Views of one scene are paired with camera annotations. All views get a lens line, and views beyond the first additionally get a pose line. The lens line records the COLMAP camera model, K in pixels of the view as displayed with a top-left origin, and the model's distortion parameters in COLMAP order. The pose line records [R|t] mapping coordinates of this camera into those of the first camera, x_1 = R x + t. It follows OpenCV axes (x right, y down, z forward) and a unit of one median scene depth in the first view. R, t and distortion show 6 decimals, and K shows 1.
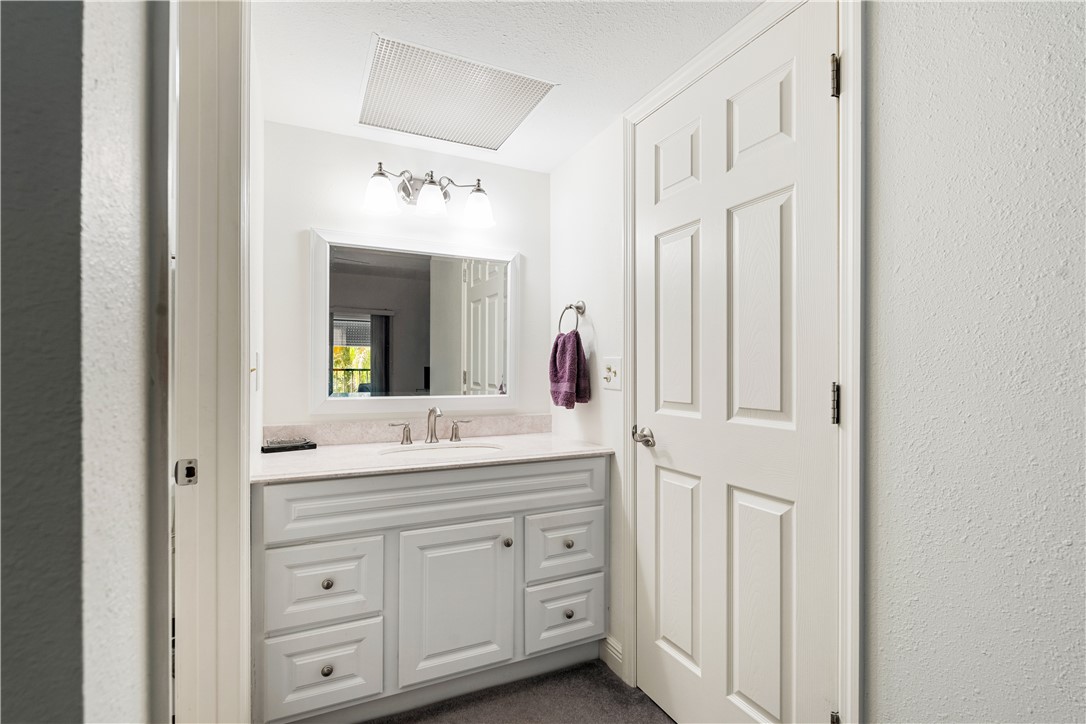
lens RADIAL K [[506.6, 0, 543.5], [0, 506.6, 364.3], [0, 0, 1]] dist [-0.000802, -0.000314]
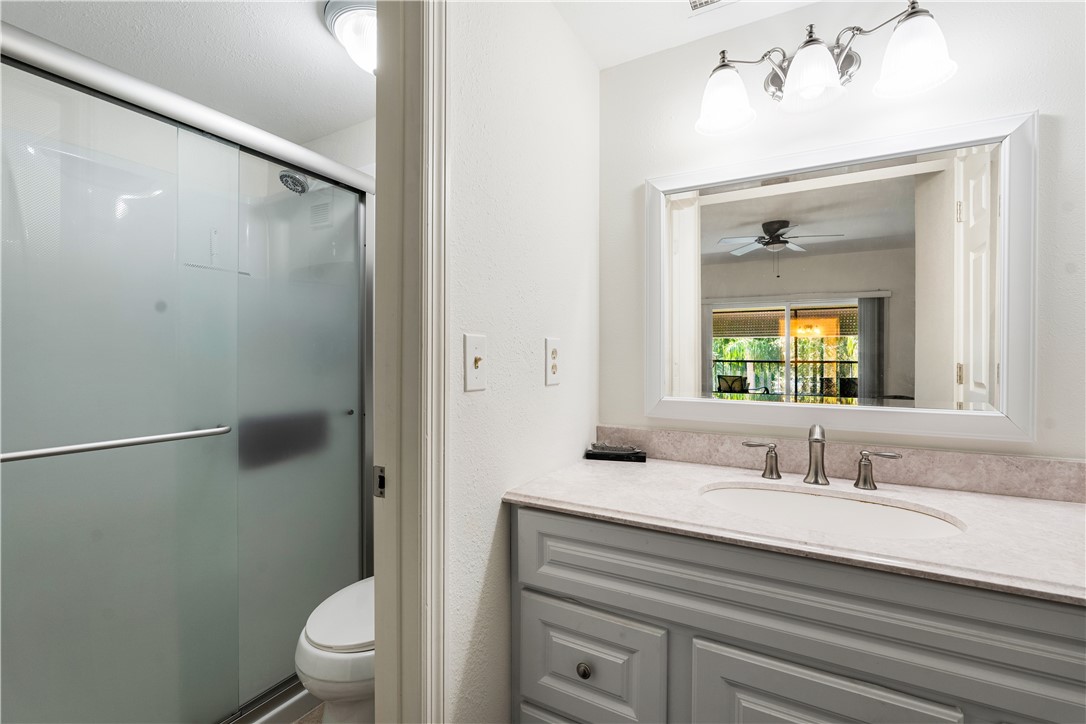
lens RADIAL K [[483.8, 0, 543.3], [0, 483.8, 358.1], [0, 0, 1]] dist [-0.001117, -0.000420]
pose [[0.582517, -0.003424, -0.812811, 0.054163], [0.005571, 0.999984, -0.000220, 0.006421], [0.812799, -0.004400, 0.582528, 0.406160]]
